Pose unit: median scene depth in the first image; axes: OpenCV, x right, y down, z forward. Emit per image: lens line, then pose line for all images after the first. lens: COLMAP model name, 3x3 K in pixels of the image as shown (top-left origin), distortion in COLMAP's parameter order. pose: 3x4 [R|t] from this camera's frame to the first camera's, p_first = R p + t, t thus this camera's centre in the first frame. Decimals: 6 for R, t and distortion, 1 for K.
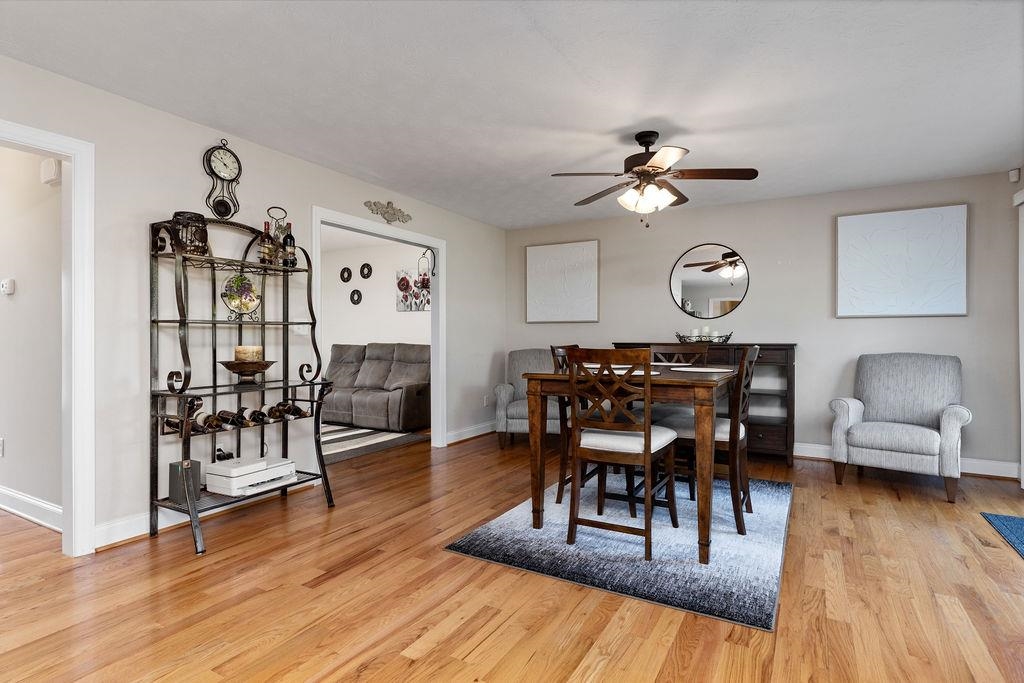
lens RADIAL K [[524.2, 0, 515.6], [0, 524.2, 339.7], [0, 0, 1]] dist [-0.000479, -0.000049]
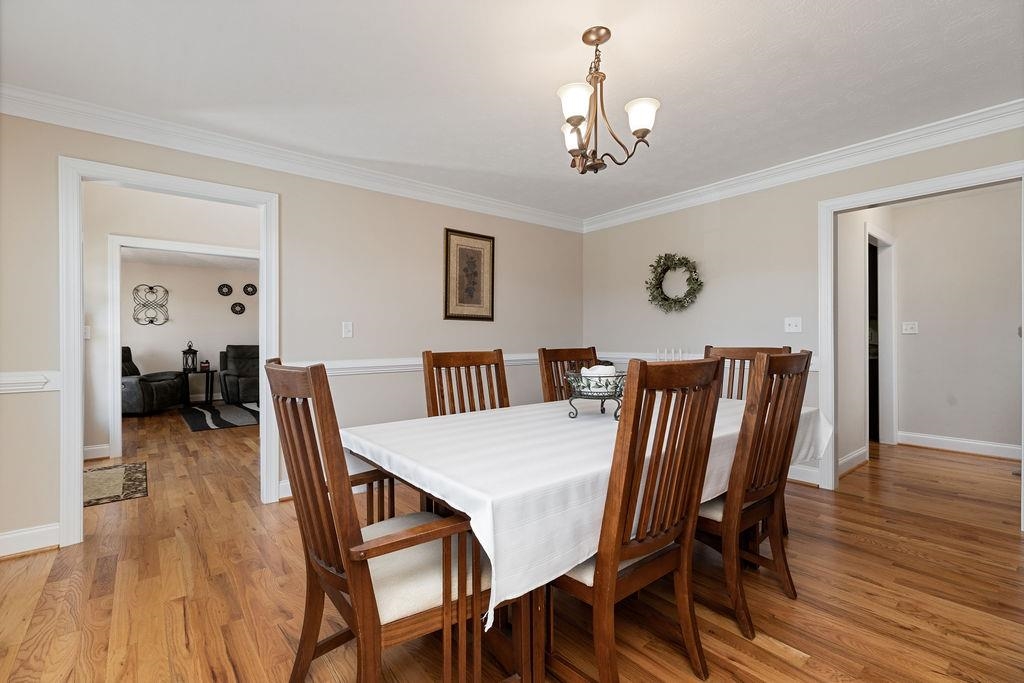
lens RADIAL K [[457.2, 0, 514.5], [0, 457.2, 337.3], [0, 0, 1]] dist [-0.001490, -0.000096]
pose [[0.355240, -0.004778, 0.934763, -1.827181], [0.005109, 0.999982, 0.003169, -0.015782], [-0.934761, 0.003650, 0.355258, -0.068838]]
